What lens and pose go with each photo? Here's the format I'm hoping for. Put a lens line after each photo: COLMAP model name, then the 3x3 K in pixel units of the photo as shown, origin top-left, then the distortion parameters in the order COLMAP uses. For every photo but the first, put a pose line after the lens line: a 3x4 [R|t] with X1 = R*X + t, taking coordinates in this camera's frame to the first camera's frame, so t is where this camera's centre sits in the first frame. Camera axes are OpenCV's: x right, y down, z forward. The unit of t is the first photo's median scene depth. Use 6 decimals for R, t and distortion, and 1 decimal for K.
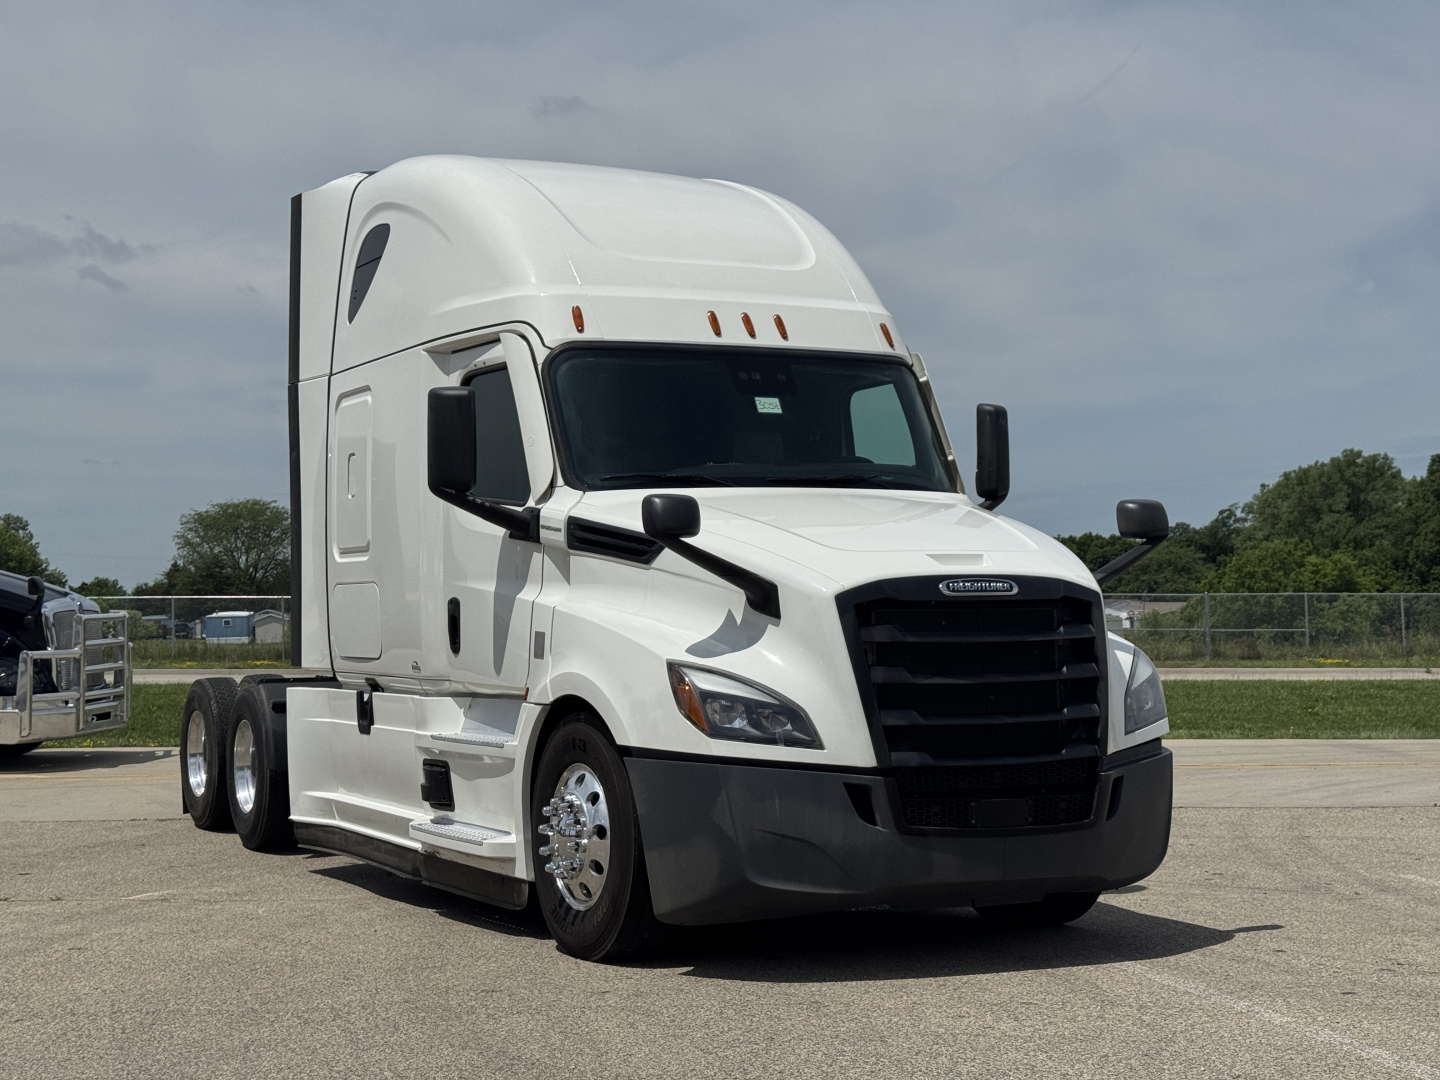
lens RADIAL K [[1988.9, 0, 727.0], [0, 1988.9, 532.2], [0, 0, 1]] dist [0.147581, 0.000000]
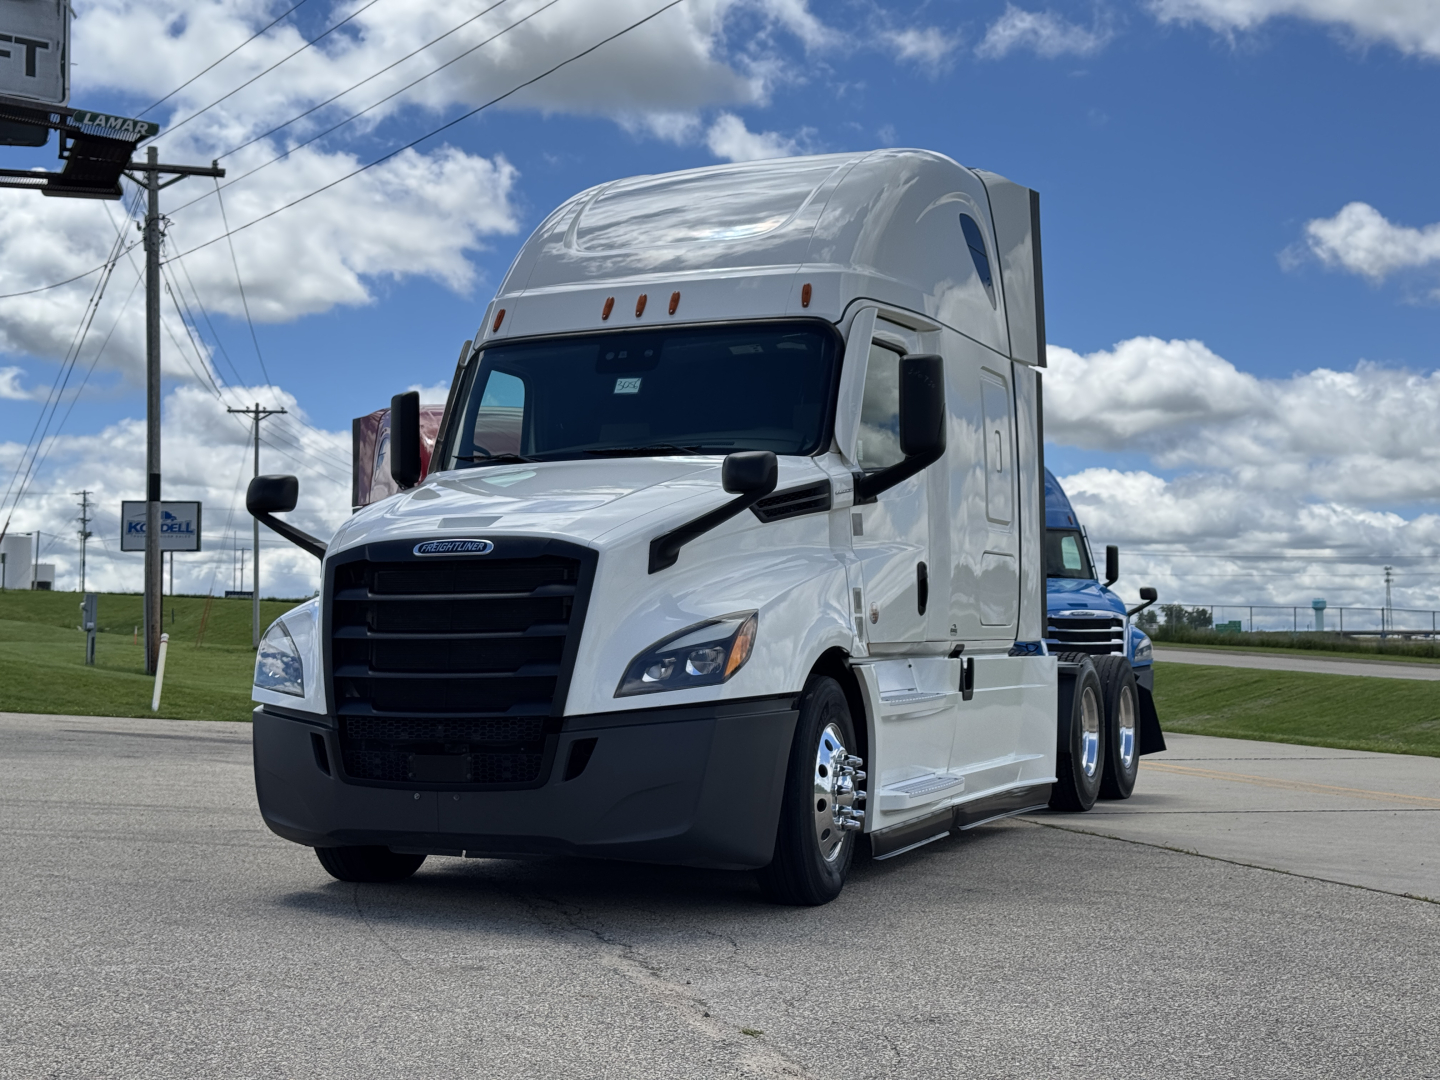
lens RADIAL K [[1988.9, 0, 722.5], [0, 1988.9, 510.0], [0, 0, 1]] dist [0.147581, 0.000000]
pose [[0.645031, -0.041909, -0.763007, 0.884870], [0.028983, 0.999118, -0.030375, 0.038064], [0.763607, -0.002521, 0.645677, 0.384425]]
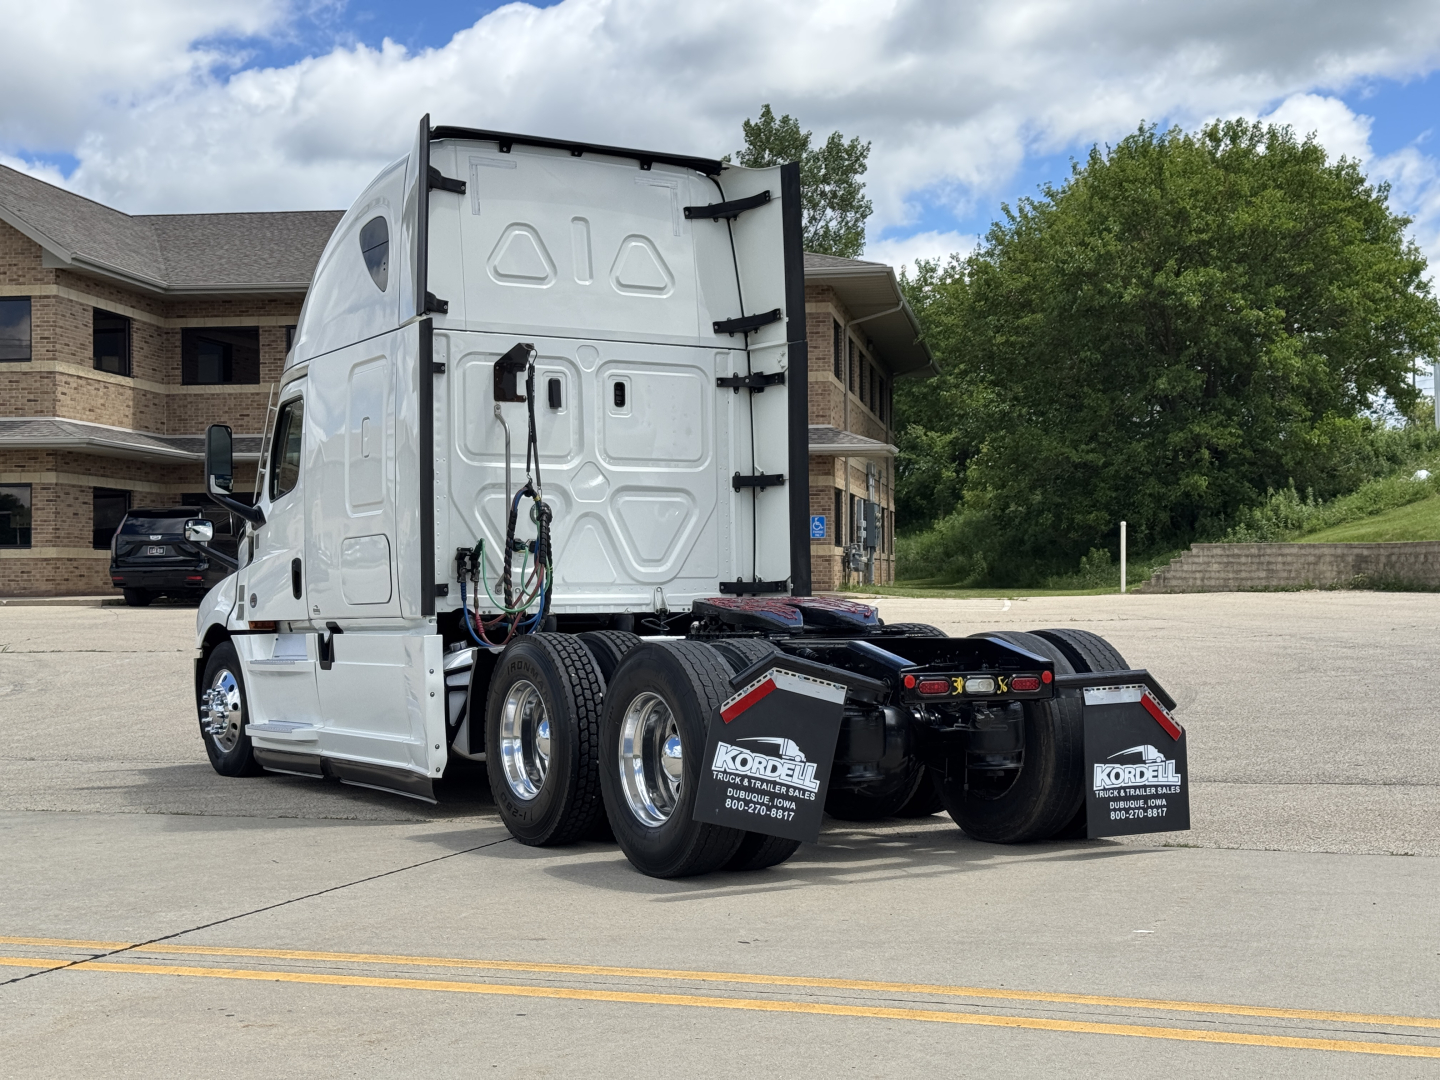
lens RADIAL K [[1988.9, 0, 724.4], [0, 1988.9, 544.1], [0, 0, 1]] dist [0.147581, 0.000000]
pose [[-0.998210, 0.026653, -0.053532, -0.145722], [0.030443, 0.996992, -0.071274, 0.141281], [0.051471, -0.072776, -0.996019, 2.701832]]
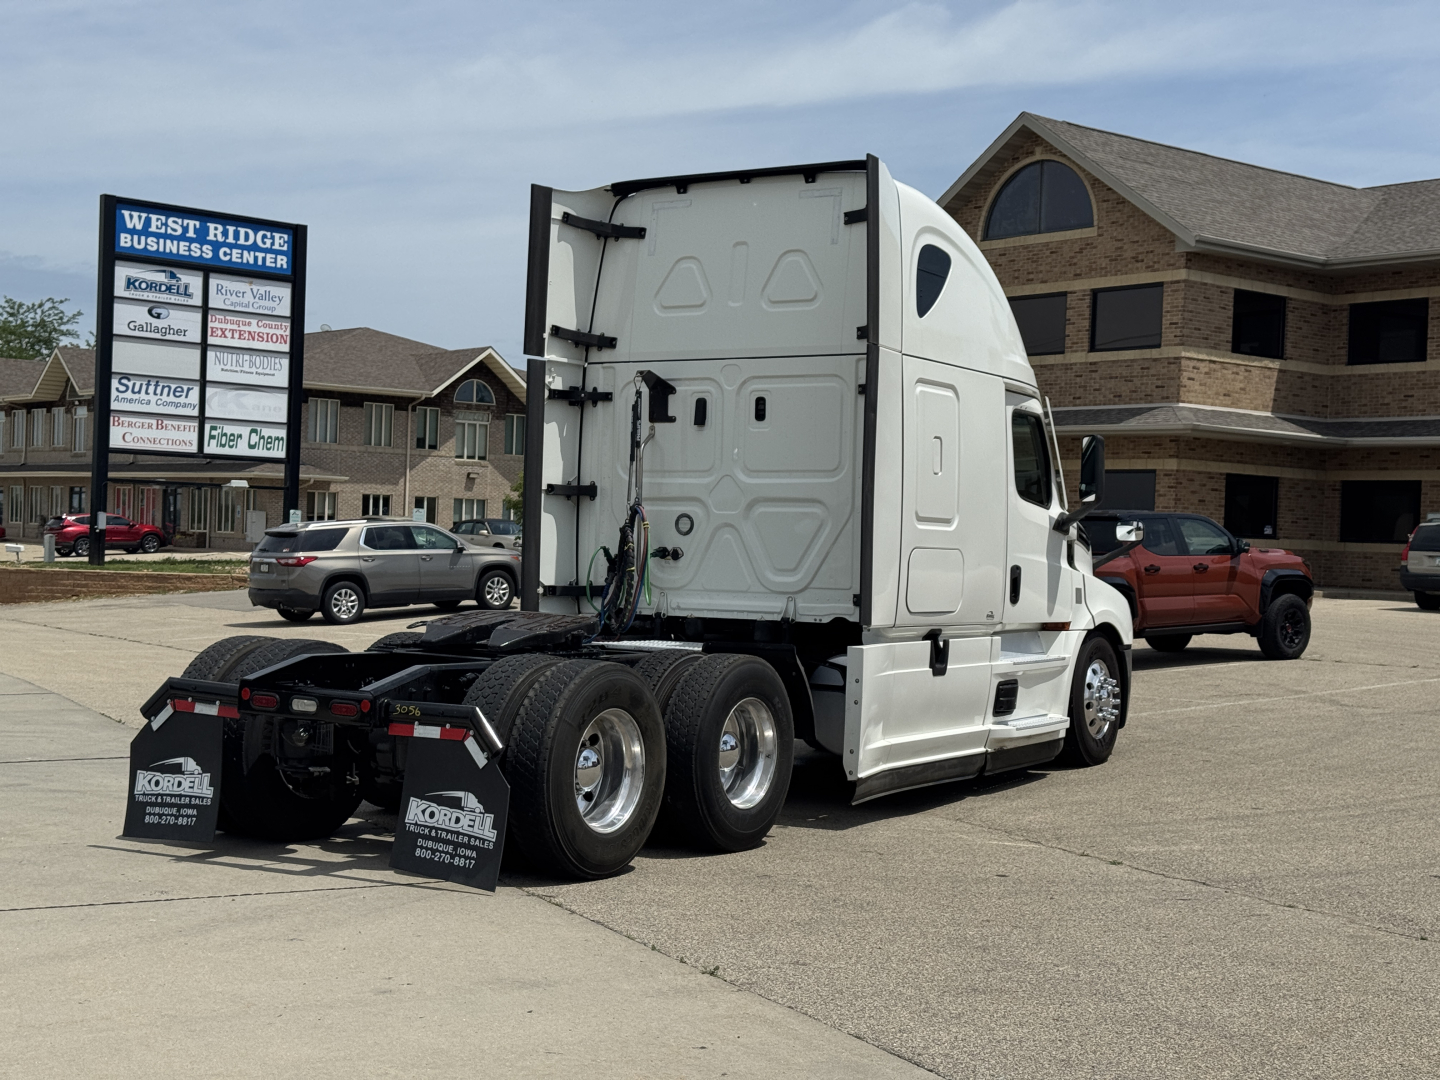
lens RADIAL K [[1988.9, 0, 727.6], [0, 1988.9, 525.7], [0, 0, 1]] dist [0.147581, 0.000000]
pose [[-0.508950, 0.011888, 0.860714, -1.370303], [-0.049449, 0.997850, -0.043022, 0.082786], [-0.859375, -0.064457, -0.507268, 2.064009]]
